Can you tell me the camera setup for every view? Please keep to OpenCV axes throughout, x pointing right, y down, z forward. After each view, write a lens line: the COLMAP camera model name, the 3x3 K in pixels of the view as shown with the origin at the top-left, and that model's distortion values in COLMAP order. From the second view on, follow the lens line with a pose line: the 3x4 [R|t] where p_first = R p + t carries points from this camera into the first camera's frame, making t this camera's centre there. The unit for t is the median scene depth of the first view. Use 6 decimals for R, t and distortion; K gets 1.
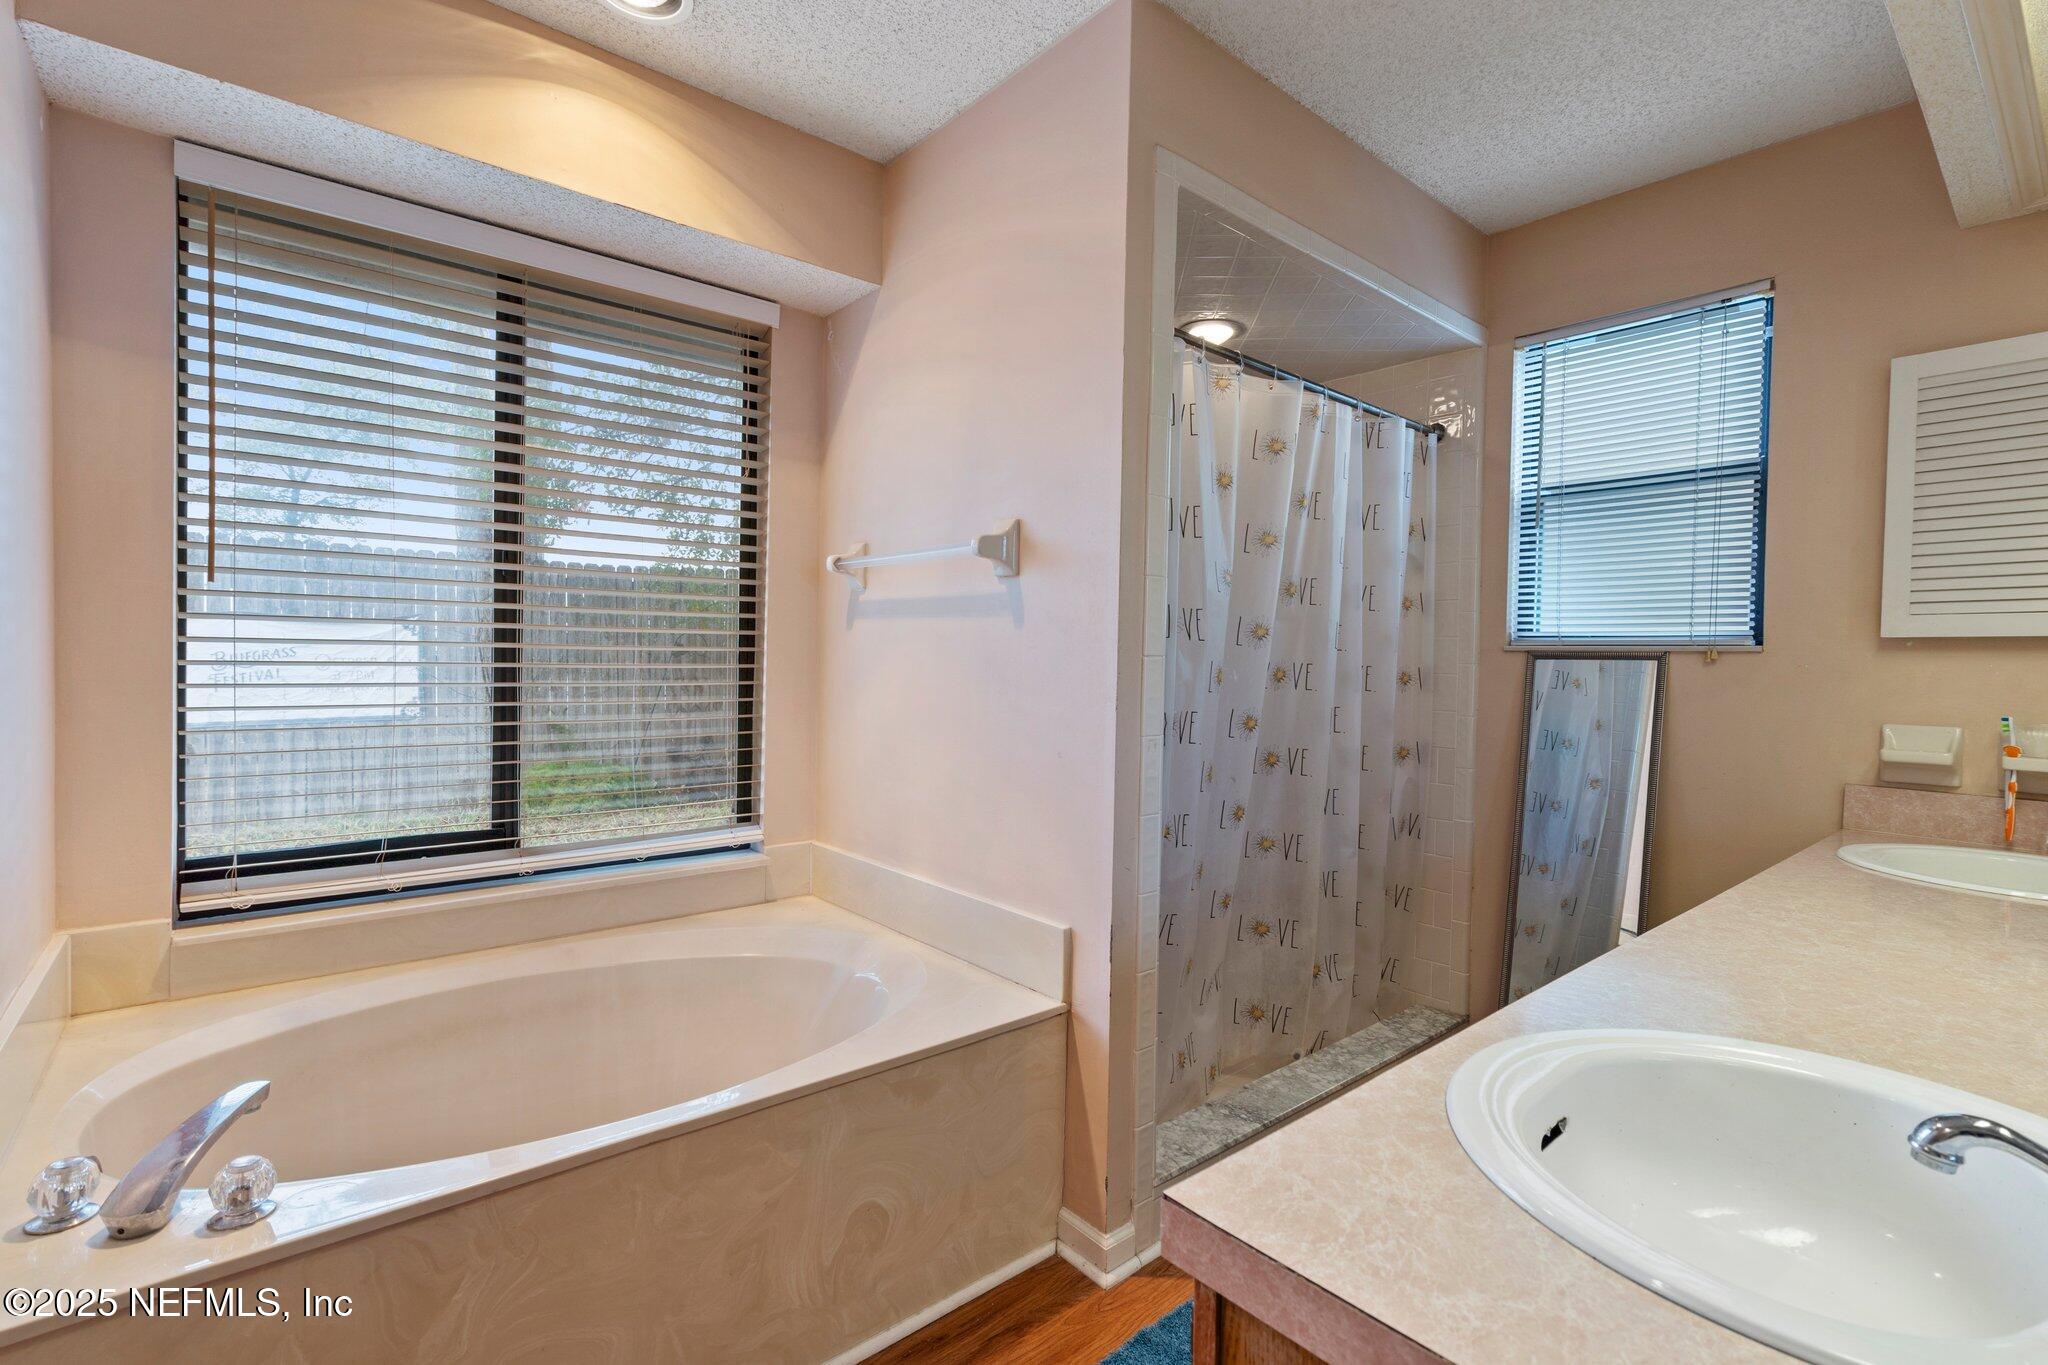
lens RADIAL K [[920.2, 0, 1024.0], [0, 920.2, 682.5], [0, 0, 1]] dist [-0.001085, -0.000192]
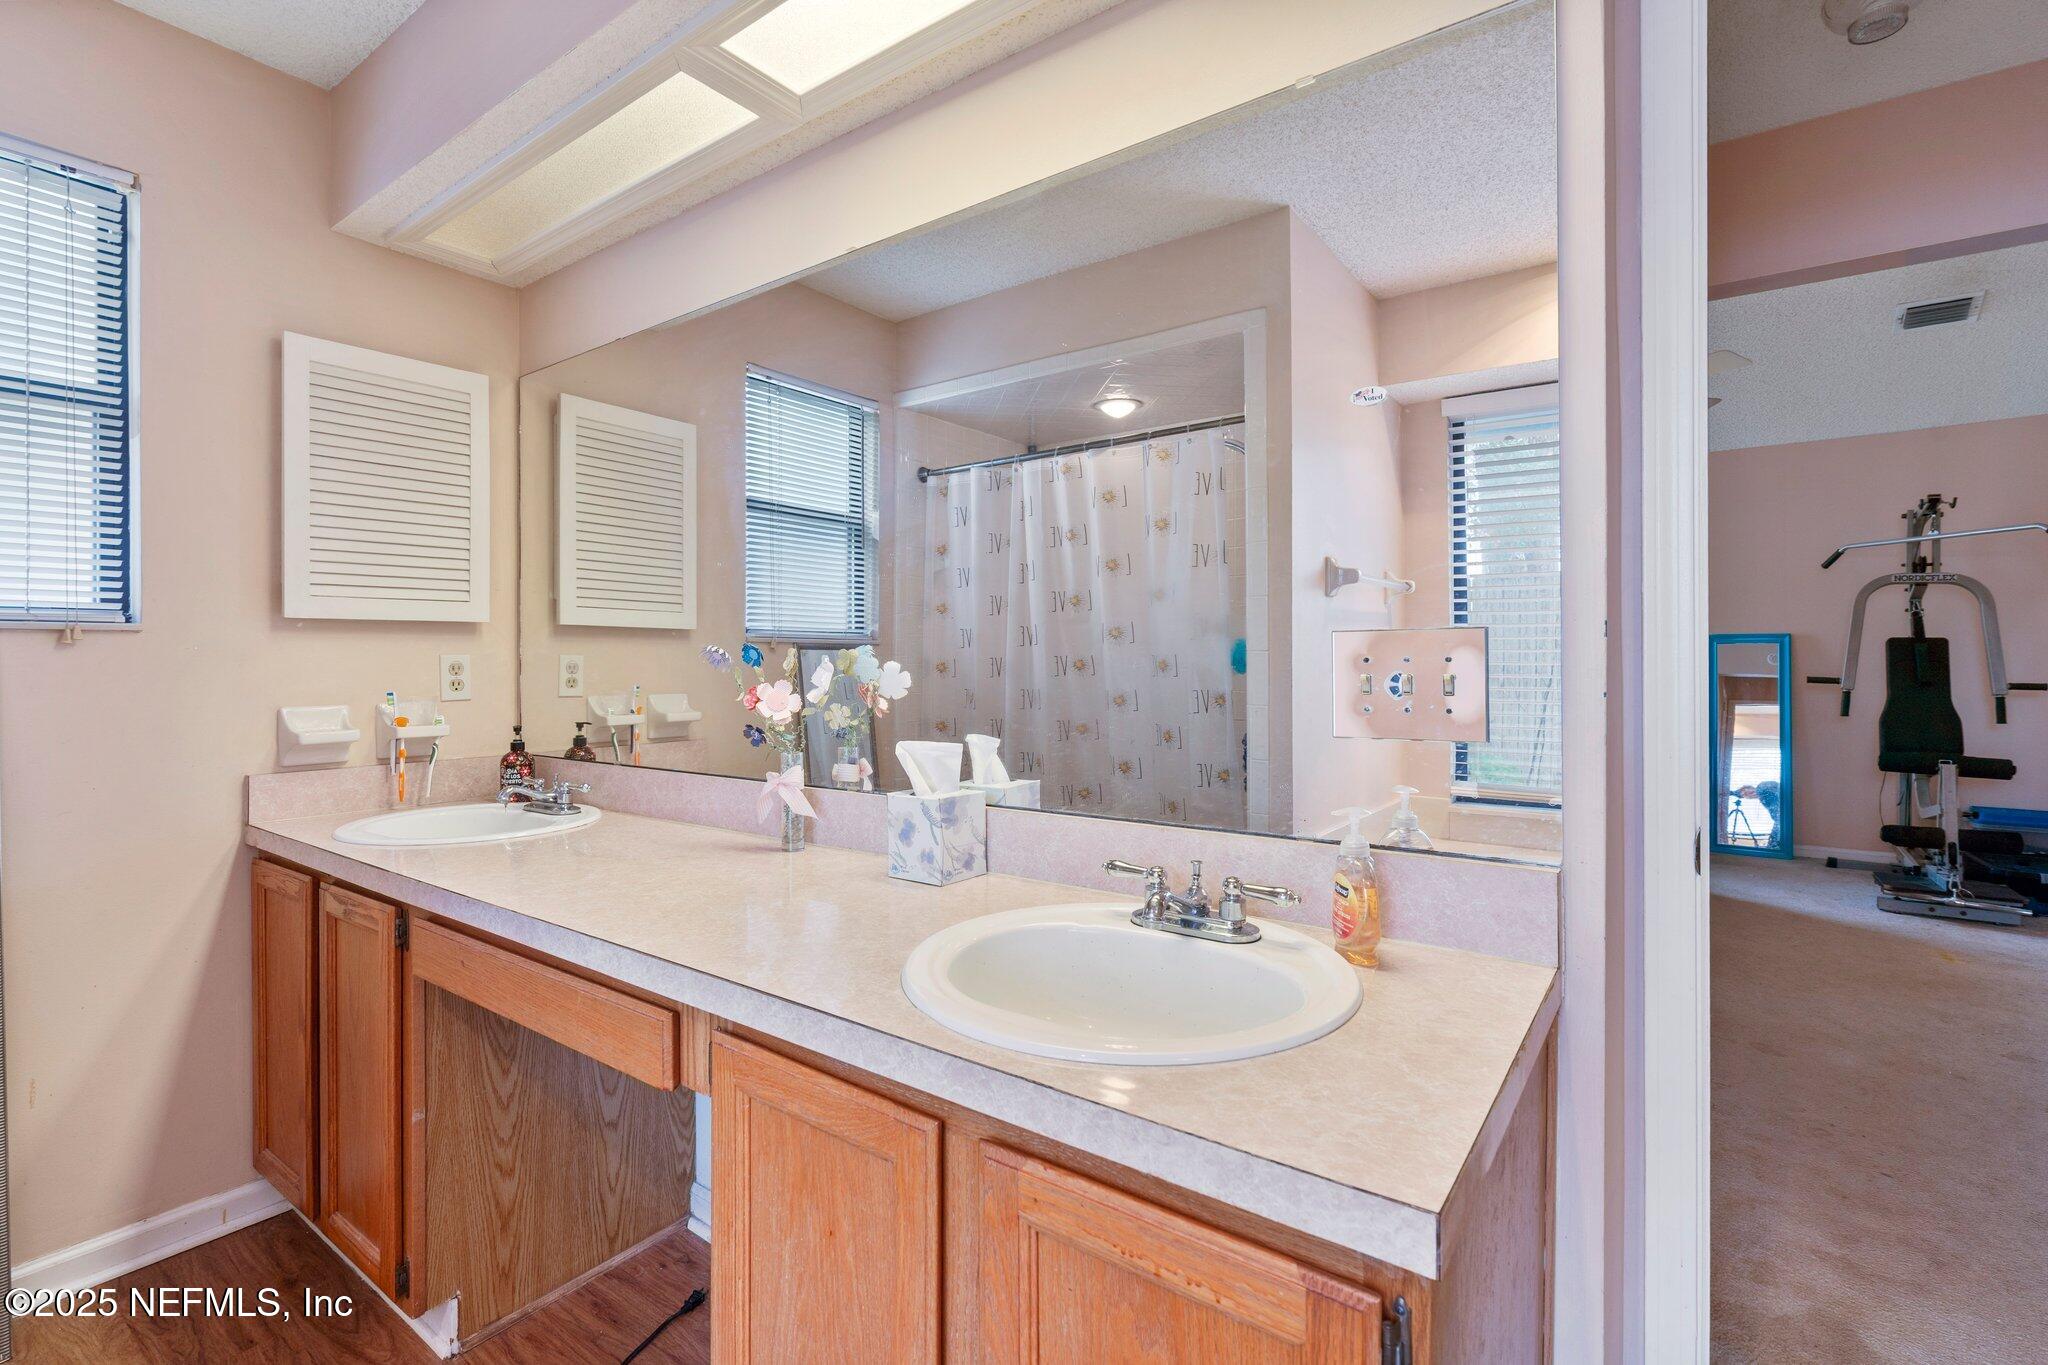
lens RADIAL K [[939.8, 0, 1018.2], [0, 939.8, 662.7], [0, 0, 1]] dist [-0.001655, 0.000099]
pose [[-0.221788, -0.023766, 0.974805, -0.200311], [0.020418, 0.999371, 0.029010, -0.014773], [-0.974881, 0.026338, -0.221163, 0.468537]]
